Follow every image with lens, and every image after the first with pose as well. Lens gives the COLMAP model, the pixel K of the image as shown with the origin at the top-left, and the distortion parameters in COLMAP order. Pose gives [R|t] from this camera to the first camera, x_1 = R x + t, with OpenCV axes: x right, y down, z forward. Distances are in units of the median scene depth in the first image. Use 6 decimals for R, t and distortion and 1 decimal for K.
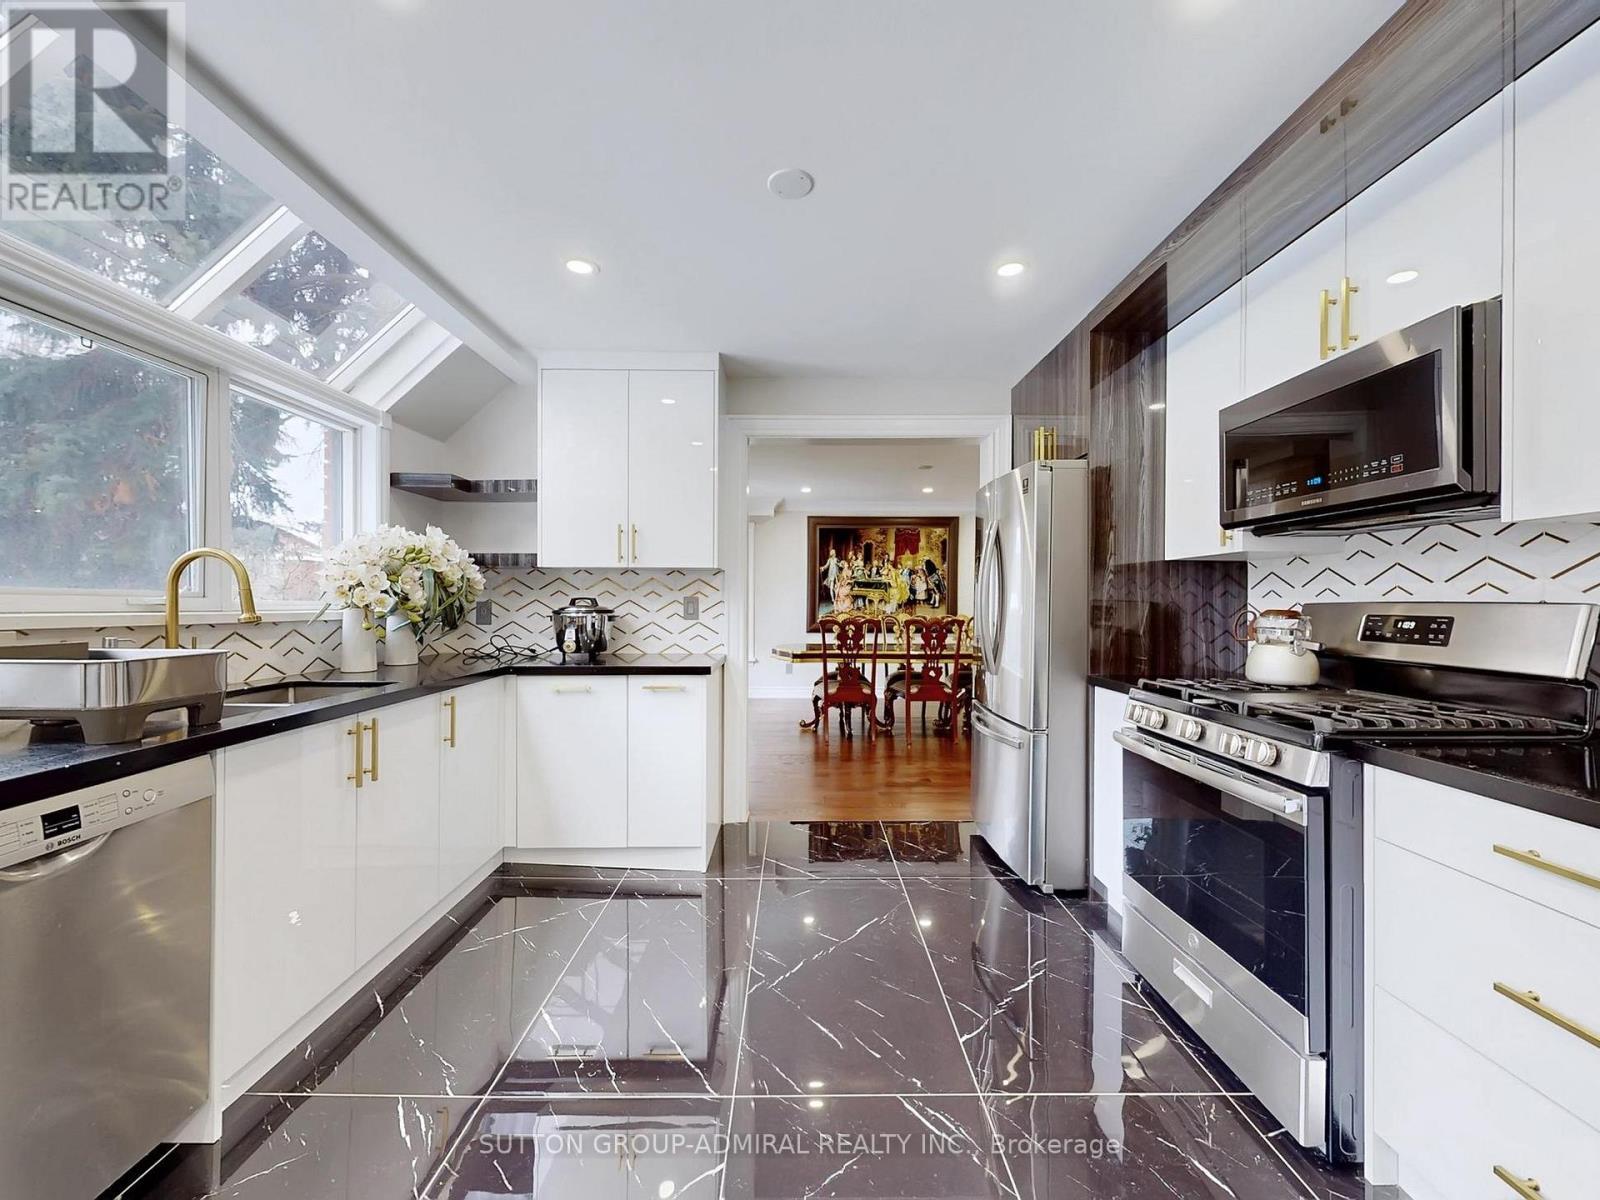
lens RADIAL K [[625.9, 0, 798.2], [0, 625.9, 602.9], [0, 0, 1]] dist [-0.001537, -0.000328]
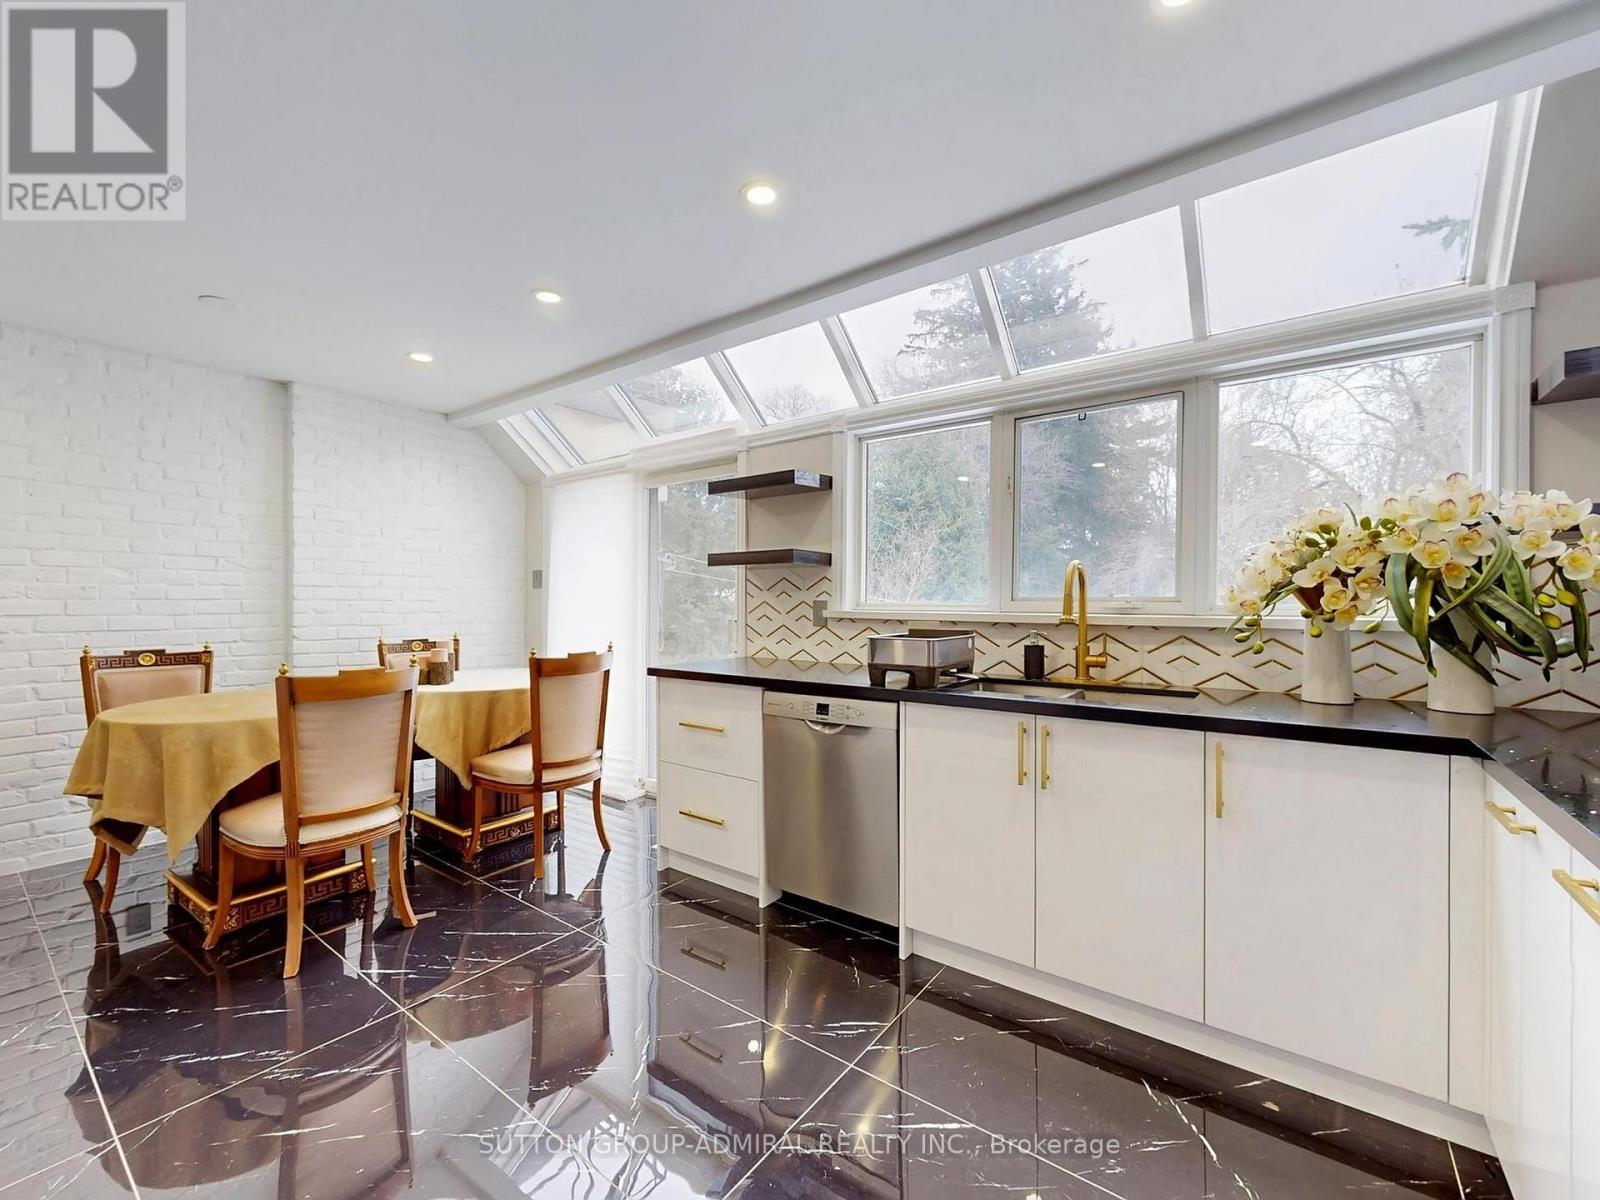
lens RADIAL K [[673.2, 0, 800.1], [0, 673.2, 609.5], [0, 0, 1]] dist [-0.000759, 0.000046]
pose [[-0.603966, 0.003504, -0.797003, 0.237286], [-0.004393, 0.999961, 0.007725, -0.001017], [0.796998, 0.008167, -0.603926, 0.809871]]
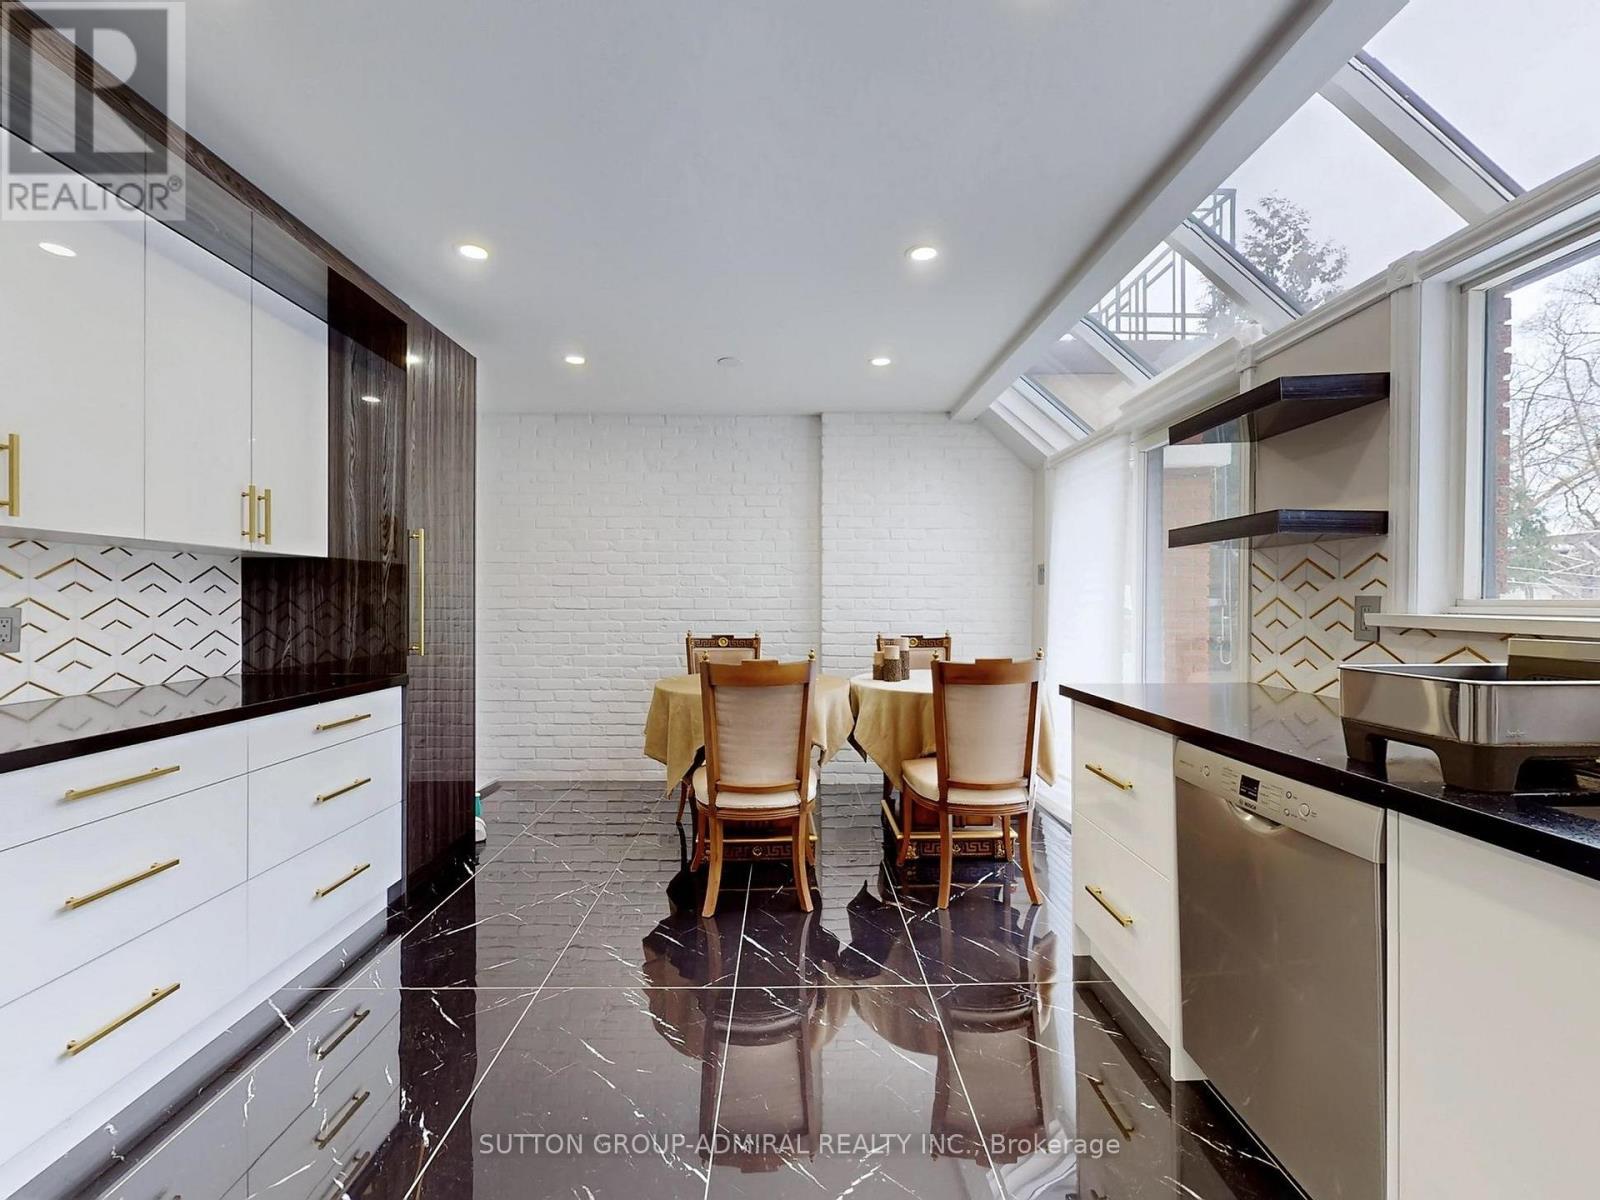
lens RADIAL K [[679.2, 0, 801.5], [0, 679.2, 608.2], [0, 0, 1]] dist [-0.003143, -0.000435]
pose [[-0.999927, -0.004826, -0.011081, -0.111107], [-0.004977, 0.999895, 0.013592, -0.002071], [0.011014, 0.013646, -0.999846, 0.795529]]
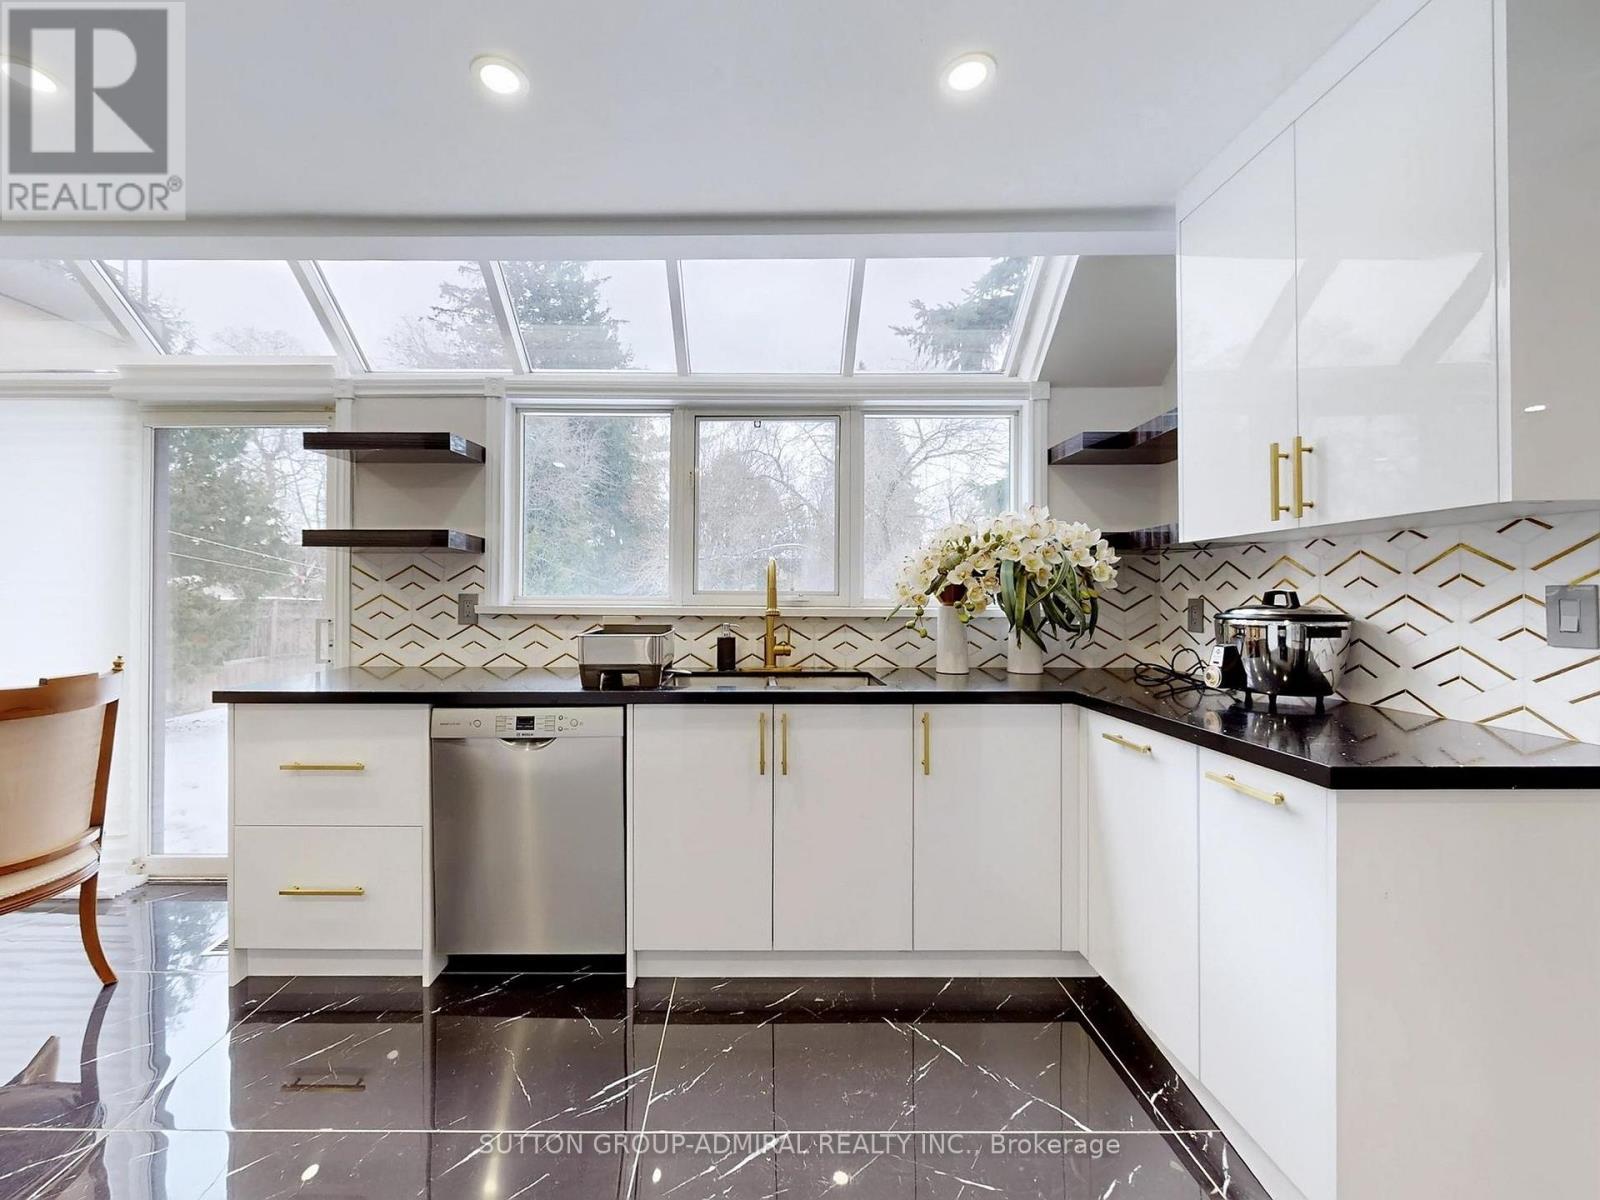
lens RADIAL K [[653.4, 0, 776.3], [0, 653.4, 599.7], [0, 0, 1]] dist [0.000964, -0.000380]
pose [[0.002189, -0.000580, -0.999997, 0.235722], [-0.002504, 0.999997, -0.000586, 0.000332], [0.999994, 0.002505, 0.002187, 0.600636]]
